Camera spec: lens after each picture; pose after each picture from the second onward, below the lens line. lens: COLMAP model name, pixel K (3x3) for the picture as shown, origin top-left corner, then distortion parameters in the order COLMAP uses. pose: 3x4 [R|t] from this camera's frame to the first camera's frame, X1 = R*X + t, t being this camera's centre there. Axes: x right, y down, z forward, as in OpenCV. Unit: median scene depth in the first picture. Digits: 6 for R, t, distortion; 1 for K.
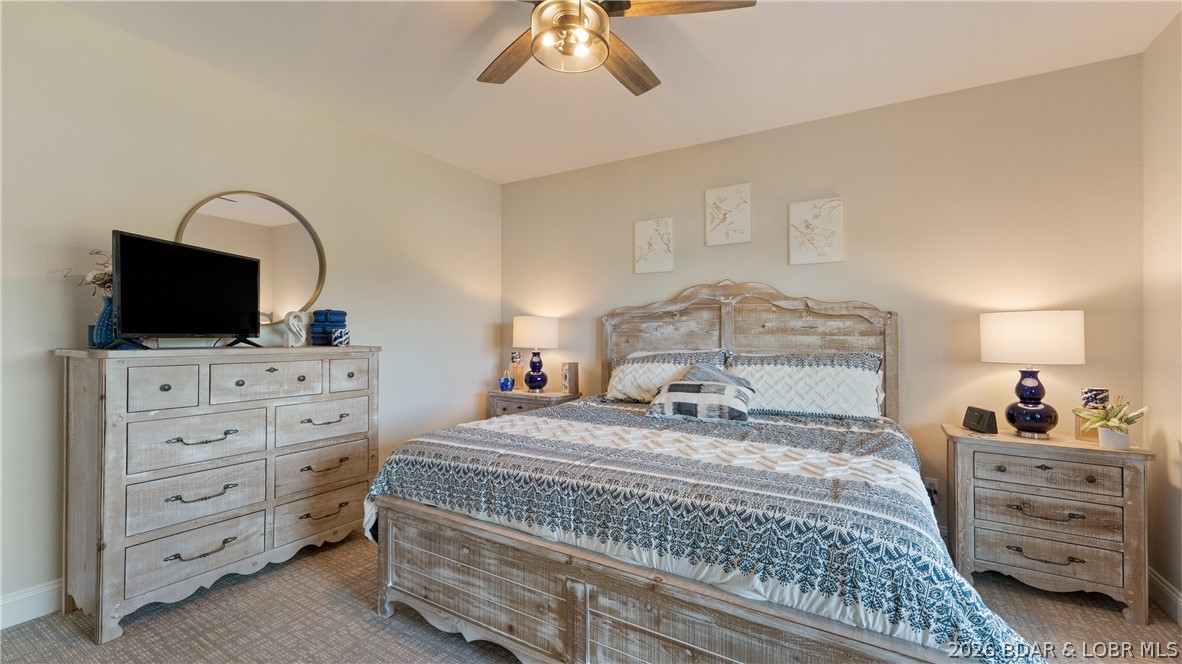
lens RADIAL K [[476.3, 0, 591.8], [0, 476.3, 333.4], [0, 0, 1]] dist [0.014760, -0.000045]
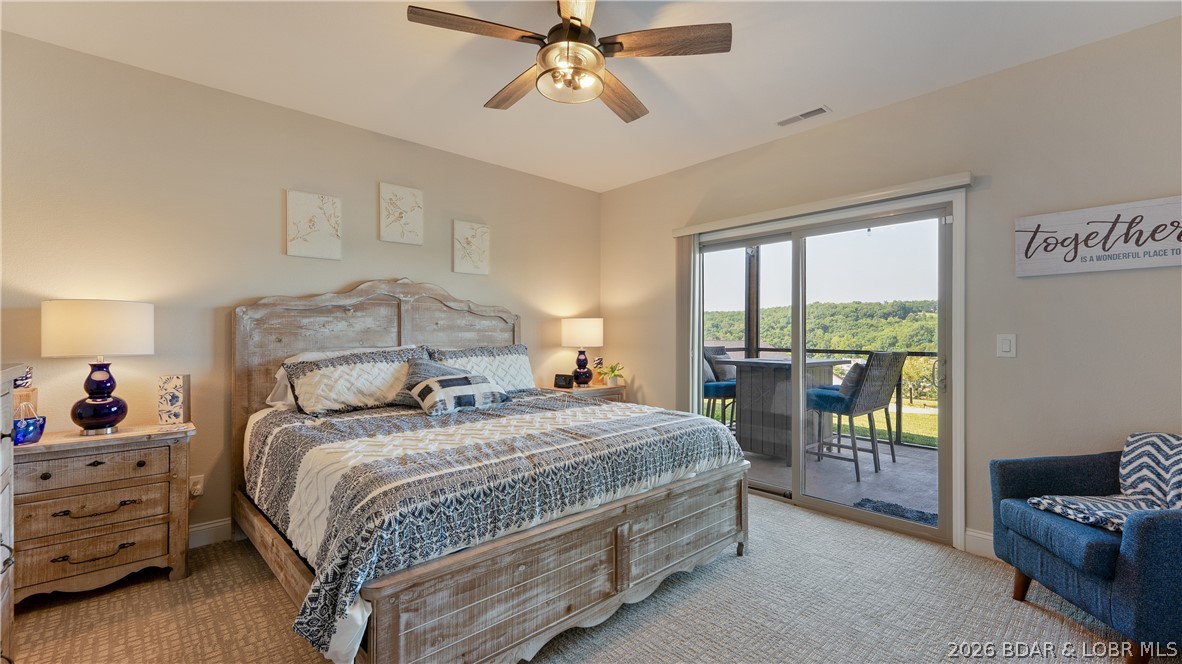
lens RADIAL K [[476.3, 0, 589.7], [0, 476.3, 329.3], [0, 0, 1]] dist [0.014760, -0.000045]
pose [[0.302281, -0.000469, 0.953219, -0.635051], [-0.002554, 0.999996, 0.001302, -0.004833], [-0.953215, -0.002829, 0.302279, 0.343775]]
